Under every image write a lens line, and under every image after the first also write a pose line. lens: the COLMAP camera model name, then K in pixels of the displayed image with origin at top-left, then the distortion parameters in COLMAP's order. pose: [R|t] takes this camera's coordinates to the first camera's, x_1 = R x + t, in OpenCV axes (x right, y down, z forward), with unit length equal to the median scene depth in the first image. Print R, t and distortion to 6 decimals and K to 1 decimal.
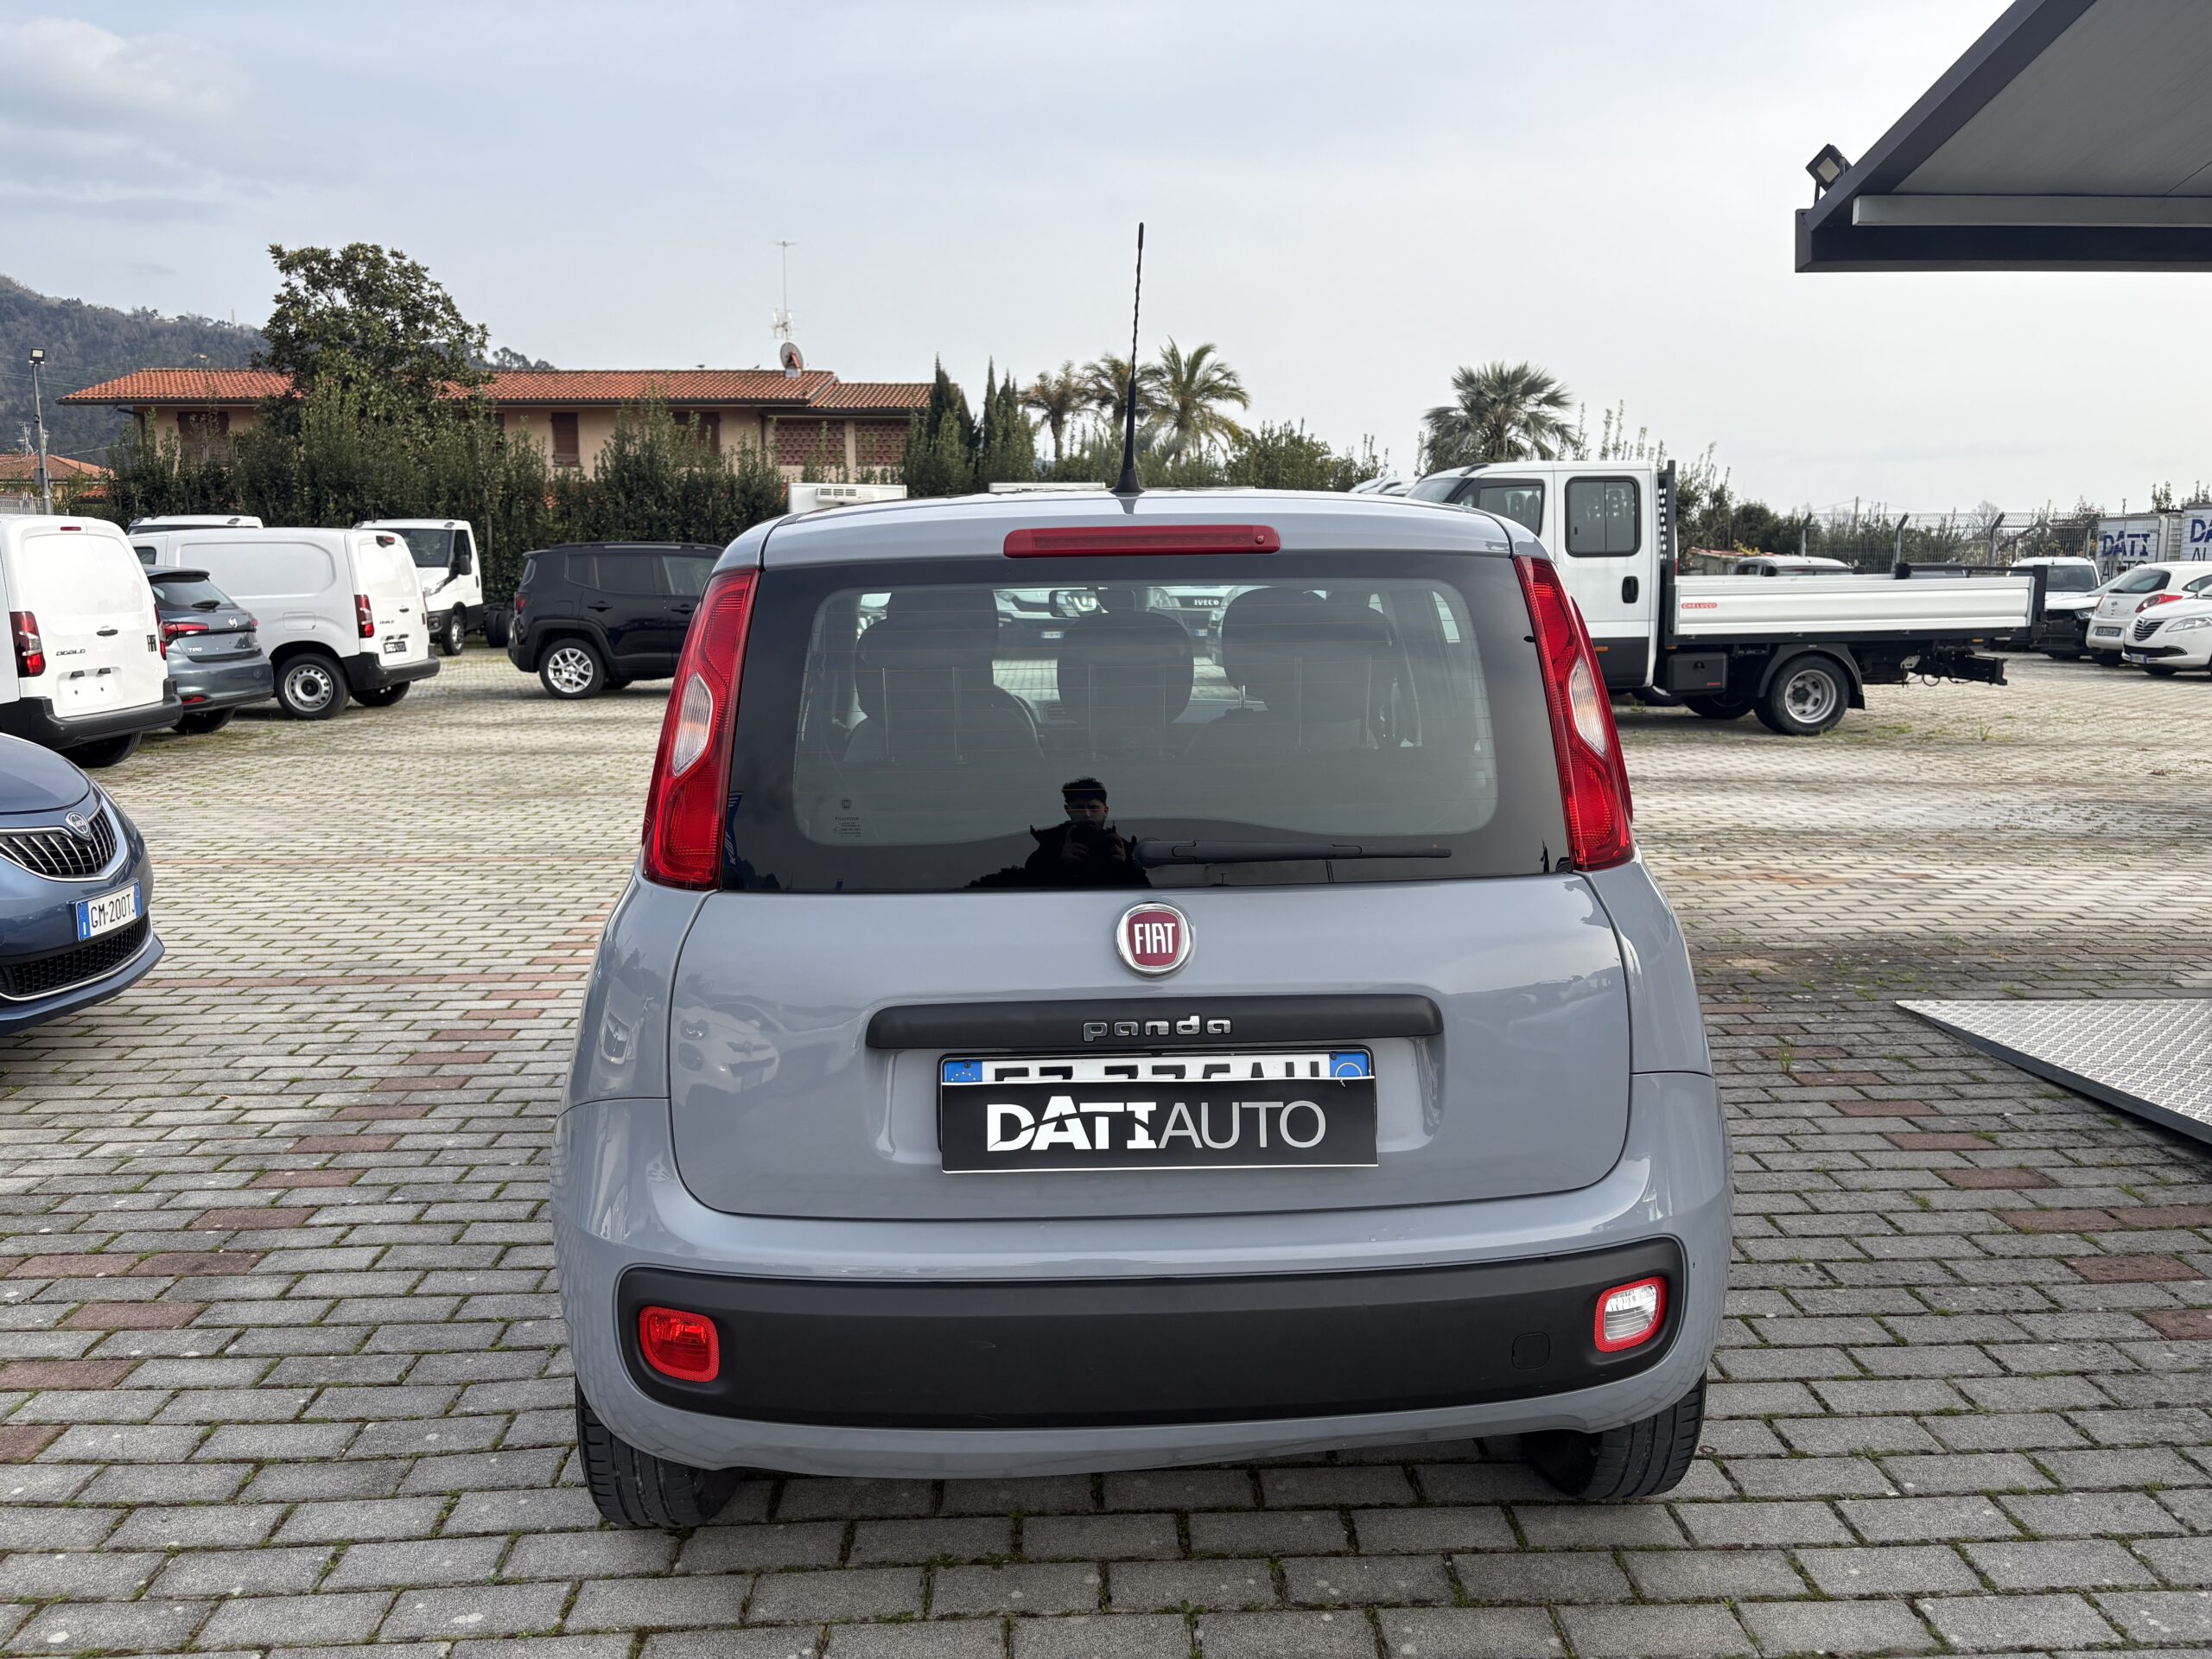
lens RADIAL K [[1674.5, 0, 1106.6], [0, 1674.5, 848.6], [0, 0, 1]] dist [0.057626, -0.048224]
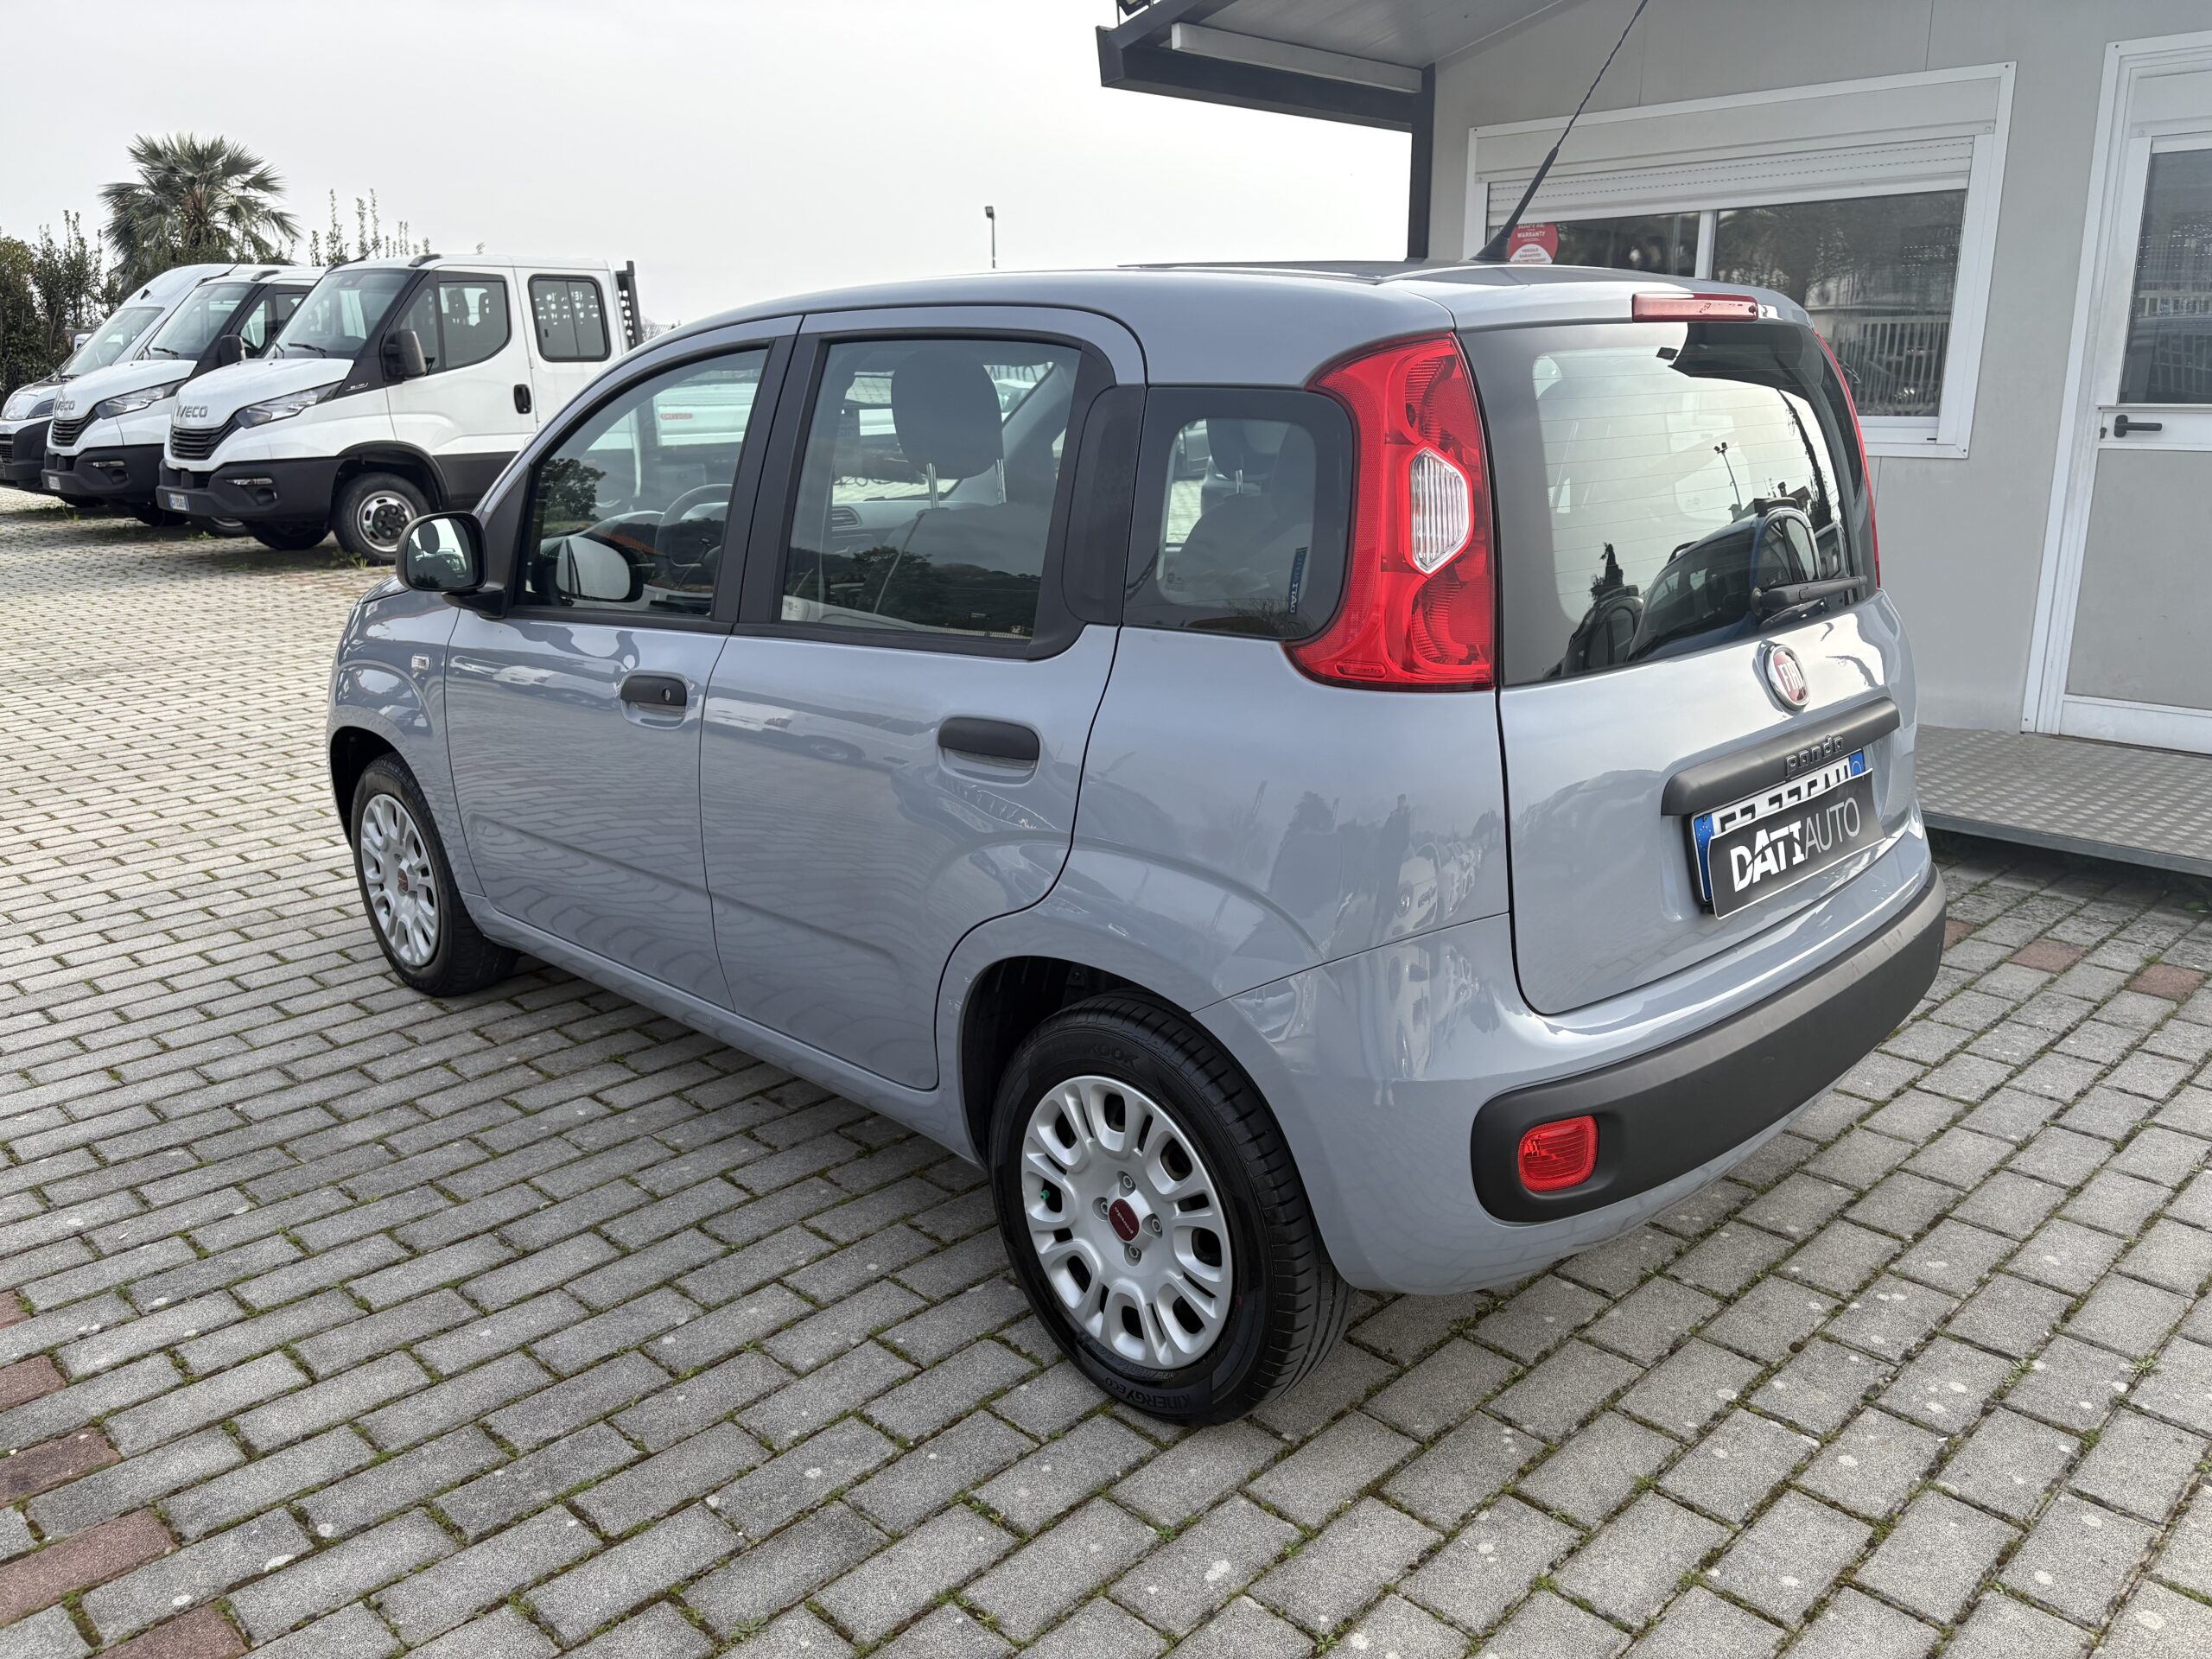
lens RADIAL K [[1690.9, 0, 1130.2], [0, 1690.9, 835.8], [0, 0, 1]] dist [0.066021, -0.080667]
pose [[0.731768, -0.185319, 0.655876, -0.067813], [0.121411, 0.982376, 0.142113, -0.003746], [-0.670653, -0.024363, 0.741371, 0.028307]]
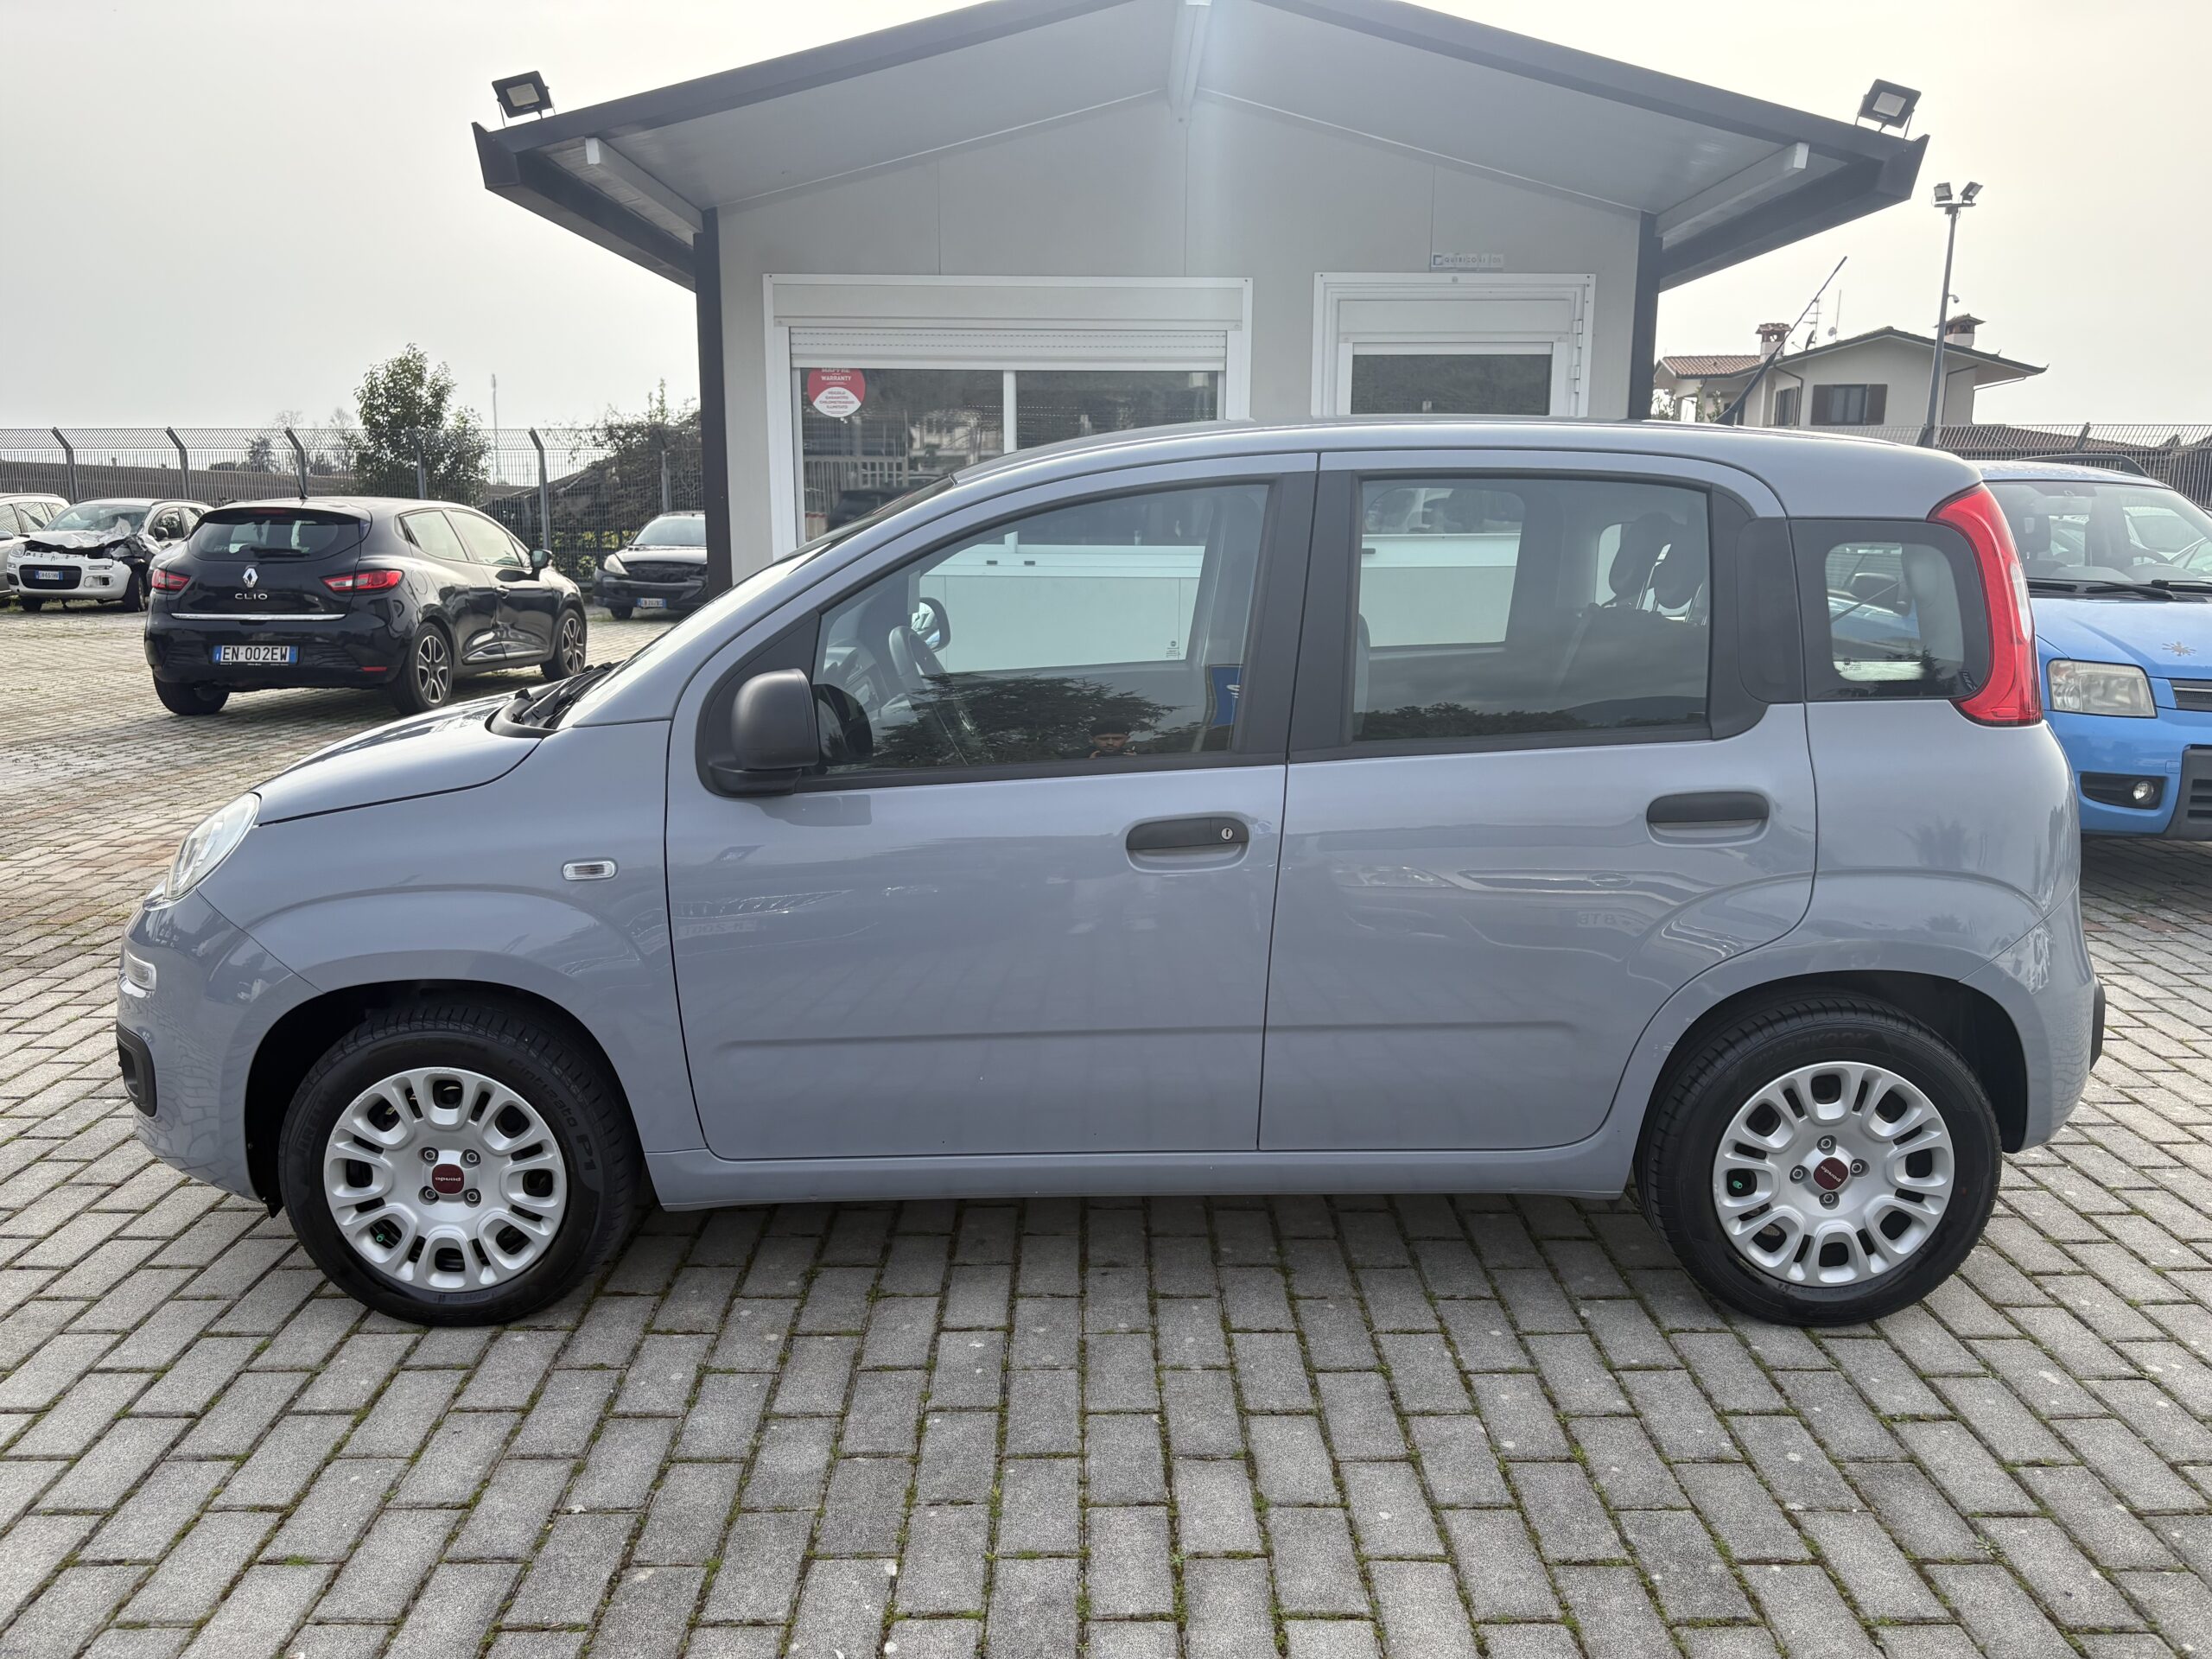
lens RADIAL K [[1690.9, 0, 1130.2], [0, 1690.9, 835.8], [0, 0, 1]] dist [0.066021, -0.080667]
pose [[0.021195, -0.195770, 0.980421, -0.110338], [0.164204, 0.968006, 0.189741, -0.018314], [-0.986199, 0.156967, 0.052663, 0.111398]]
